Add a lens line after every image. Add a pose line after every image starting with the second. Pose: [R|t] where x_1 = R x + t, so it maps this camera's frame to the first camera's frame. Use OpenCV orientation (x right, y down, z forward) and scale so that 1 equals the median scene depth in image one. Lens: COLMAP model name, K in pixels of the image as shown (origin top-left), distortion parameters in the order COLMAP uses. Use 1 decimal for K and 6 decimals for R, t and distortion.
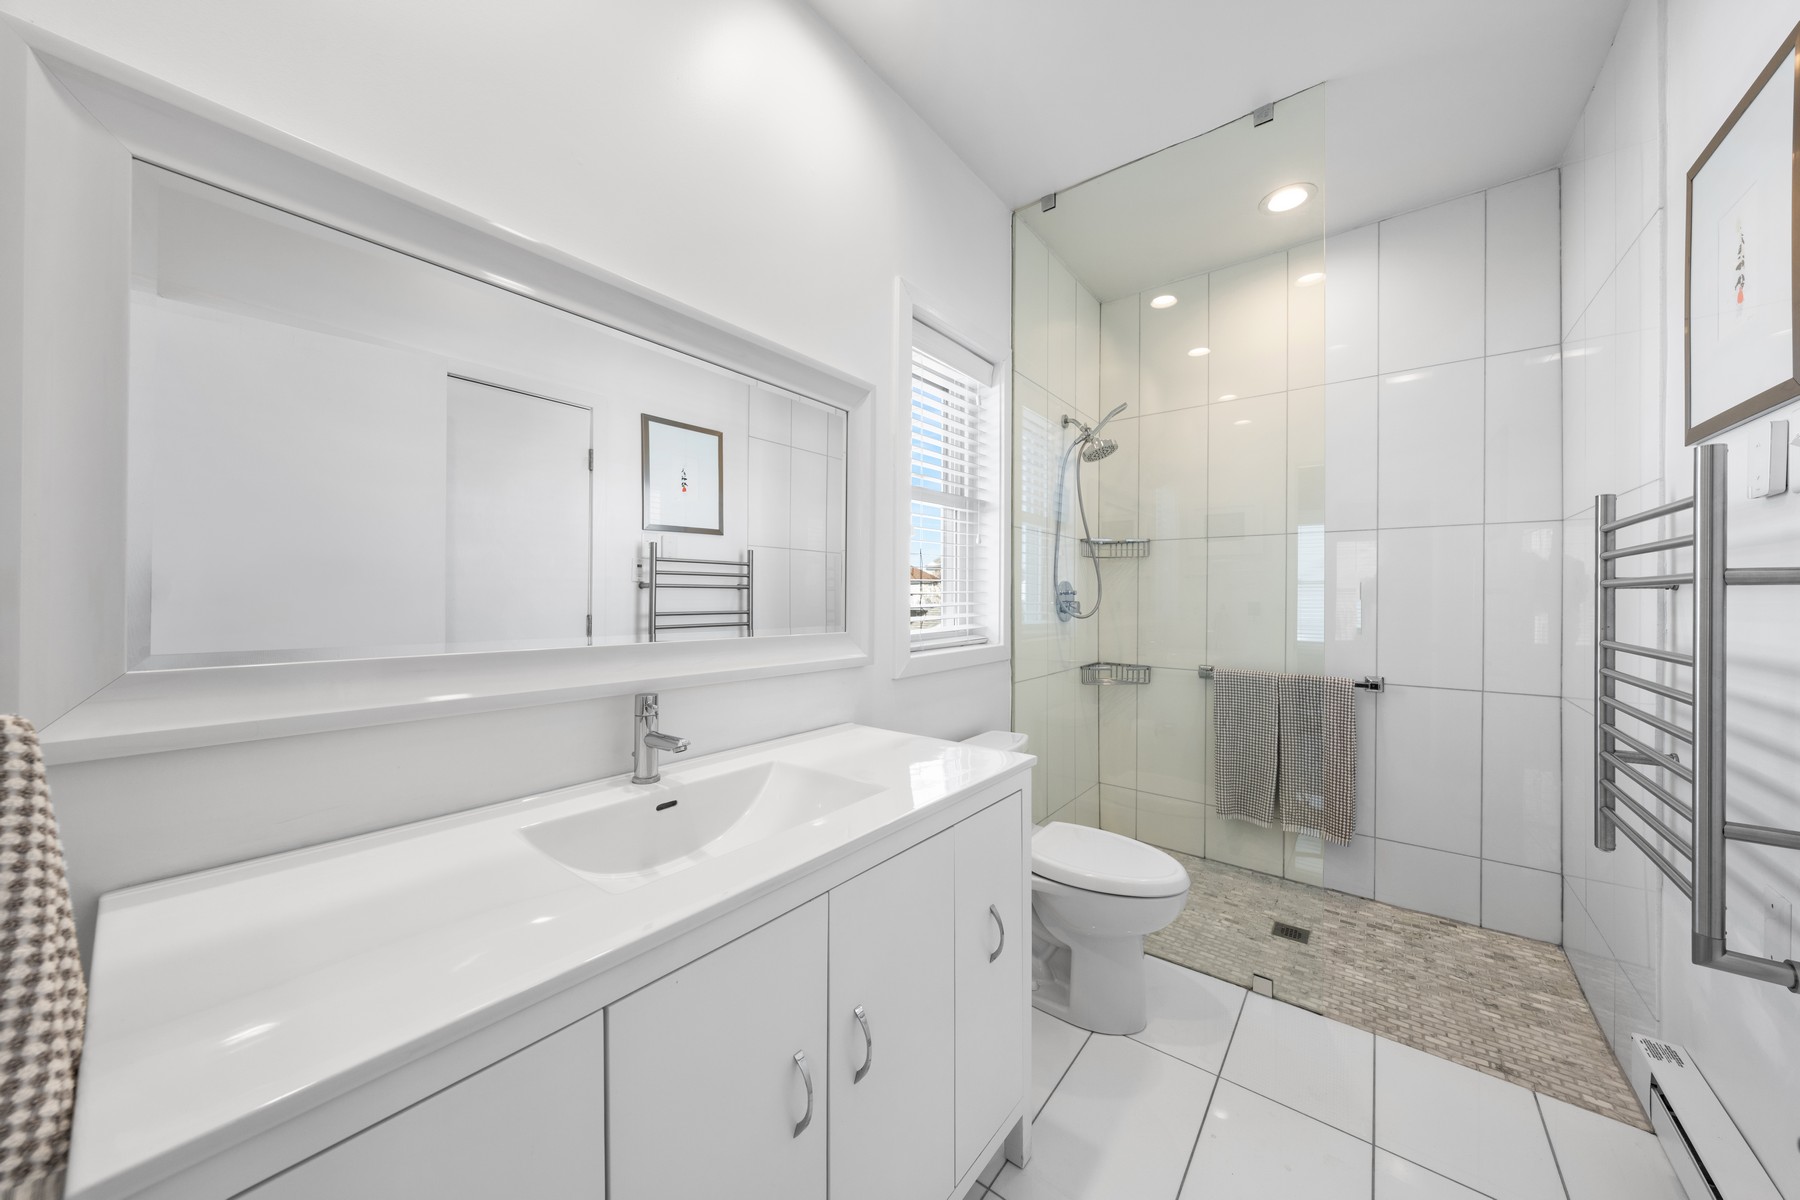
lens RADIAL K [[609.0, 0, 899.0], [0, 609.0, 590.2], [0, 0, 1]] dist [-0.002452, -0.000209]
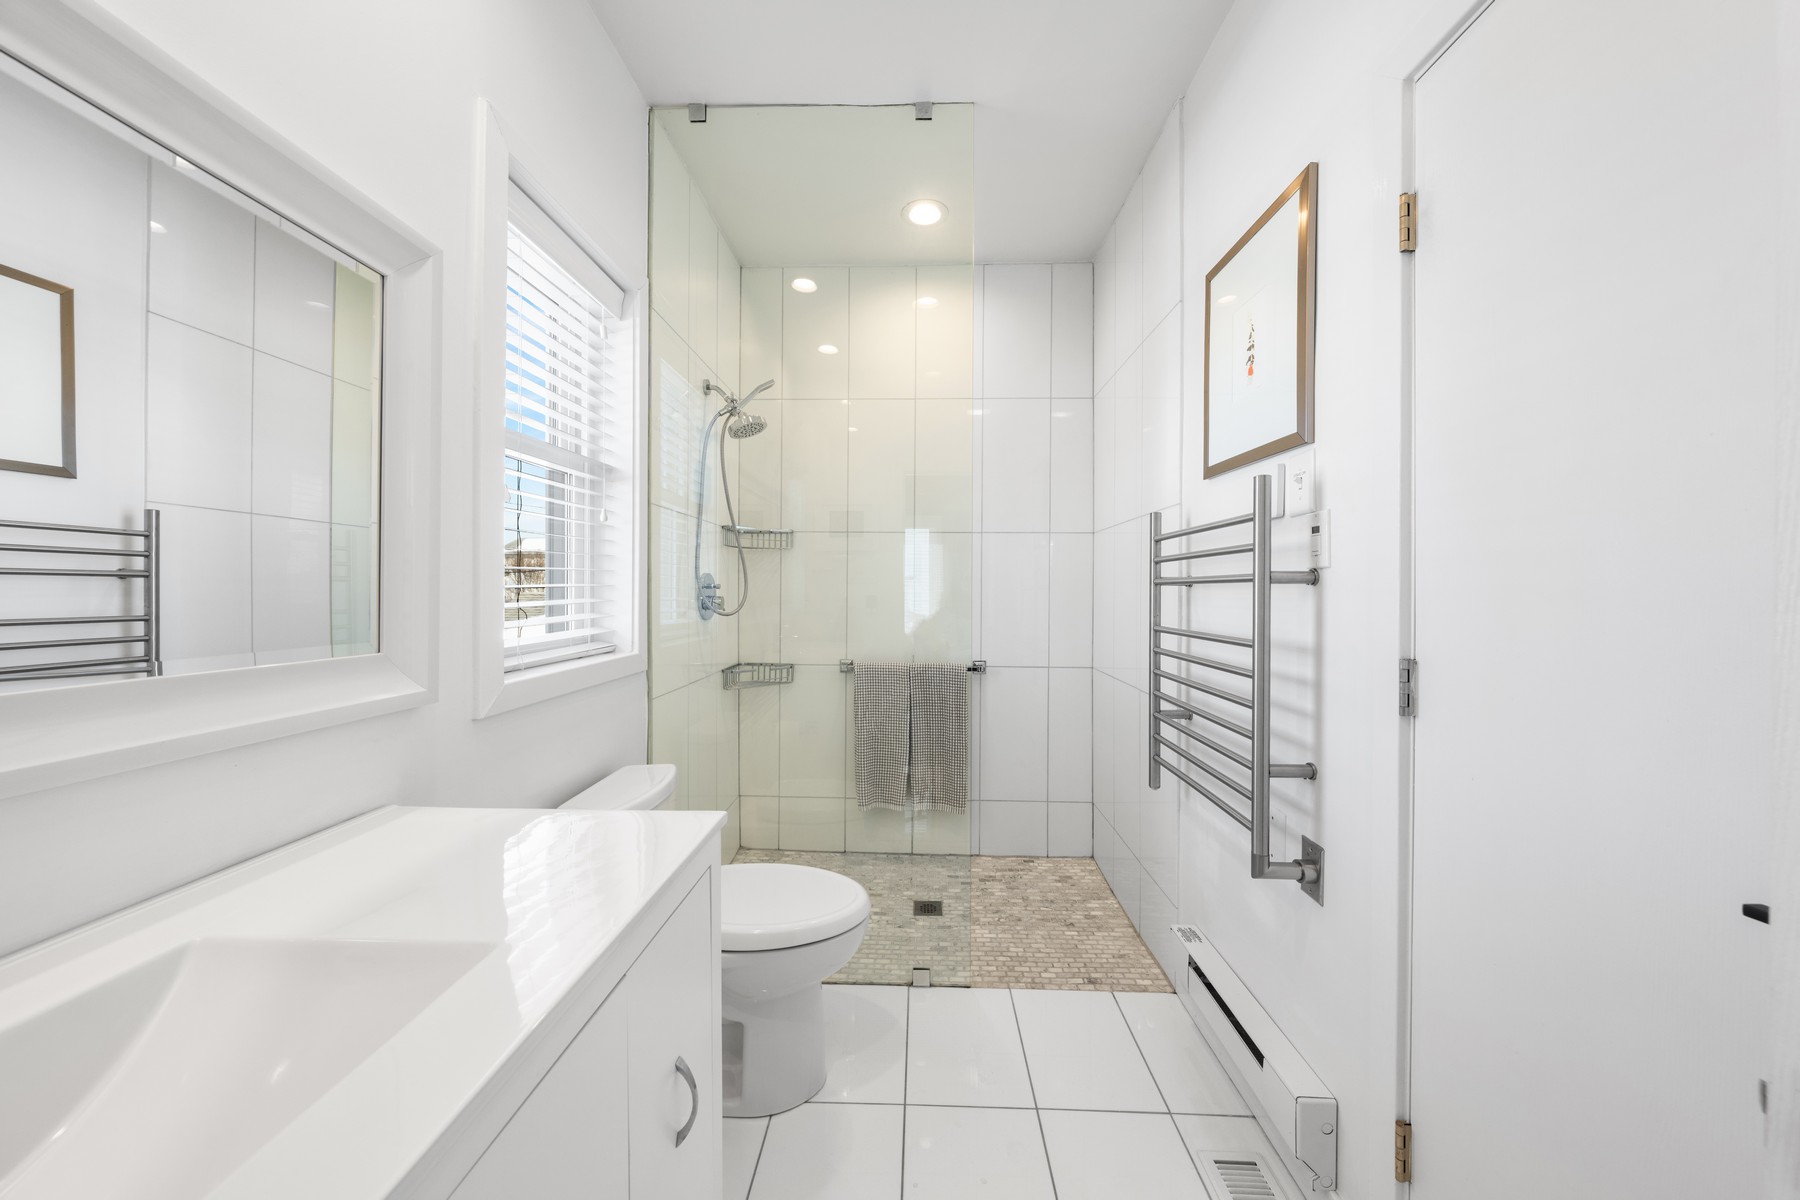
lens RADIAL K [[609.0, 0, 899.0], [0, 609.0, 590.2], [0, 0, 1]] dist [-0.002452, -0.000209]
pose [[0.804307, 0.000042, 0.594214, -0.024080], [-0.006846, 0.999934, 0.009197, -0.000273], [-0.594175, -0.011465, 0.804254, 0.169523]]
